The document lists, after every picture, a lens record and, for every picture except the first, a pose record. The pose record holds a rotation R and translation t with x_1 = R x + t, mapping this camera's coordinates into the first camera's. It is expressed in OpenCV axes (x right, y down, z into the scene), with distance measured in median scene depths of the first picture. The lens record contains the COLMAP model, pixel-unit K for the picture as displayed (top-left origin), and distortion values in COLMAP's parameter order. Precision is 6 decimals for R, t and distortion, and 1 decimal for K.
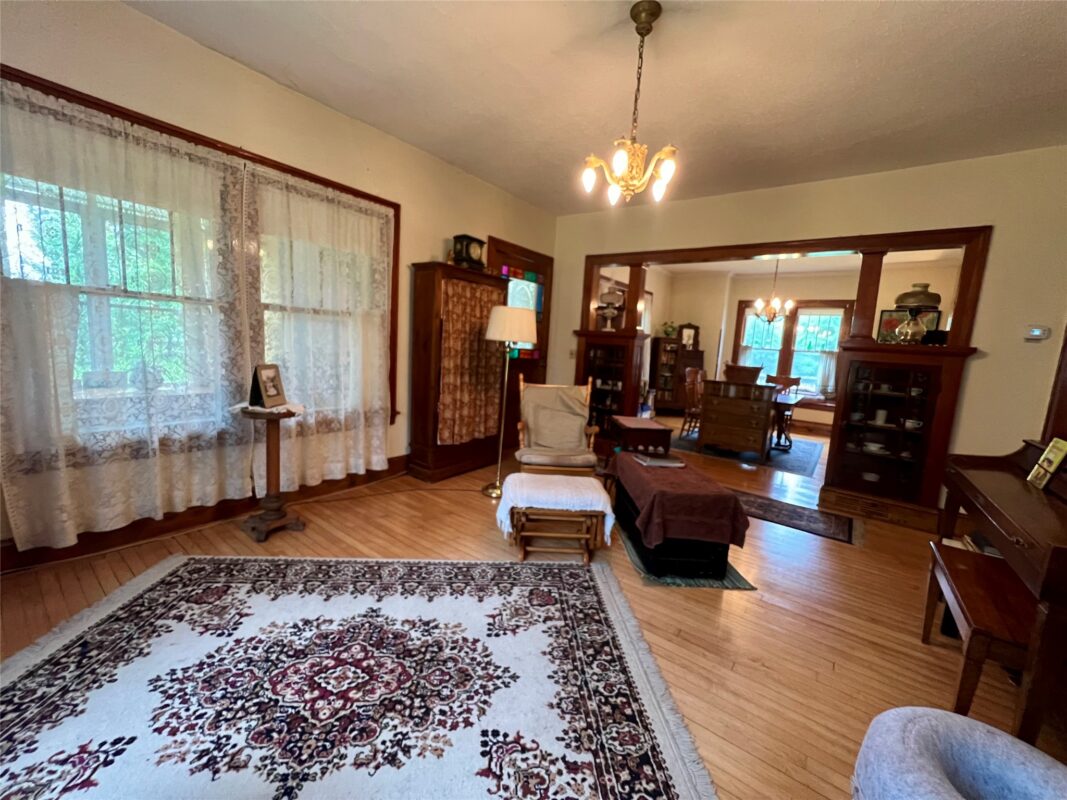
lens RADIAL K [[426.5, 0, 532.4], [0, 426.5, 399.2], [0, 0, 1]] dist [0.001999, -0.000304]
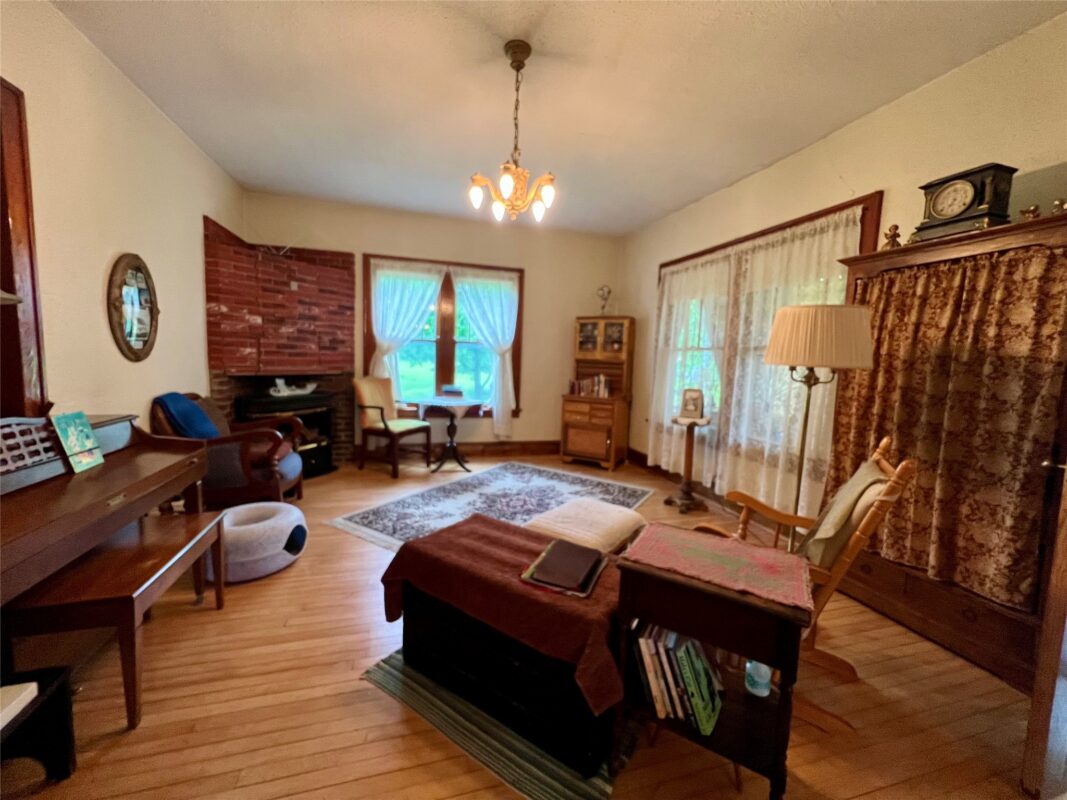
lens RADIAL K [[426.5, 0, 532.4], [0, 426.5, 398.8], [0, 0, 1]] dist [0.001999, -0.000304]
pose [[-0.591639, -0.001803, -0.806201, 1.268858], [-0.176575, 0.976008, 0.127398, -0.199944], [0.786629, 0.217729, -0.577762, 2.097311]]
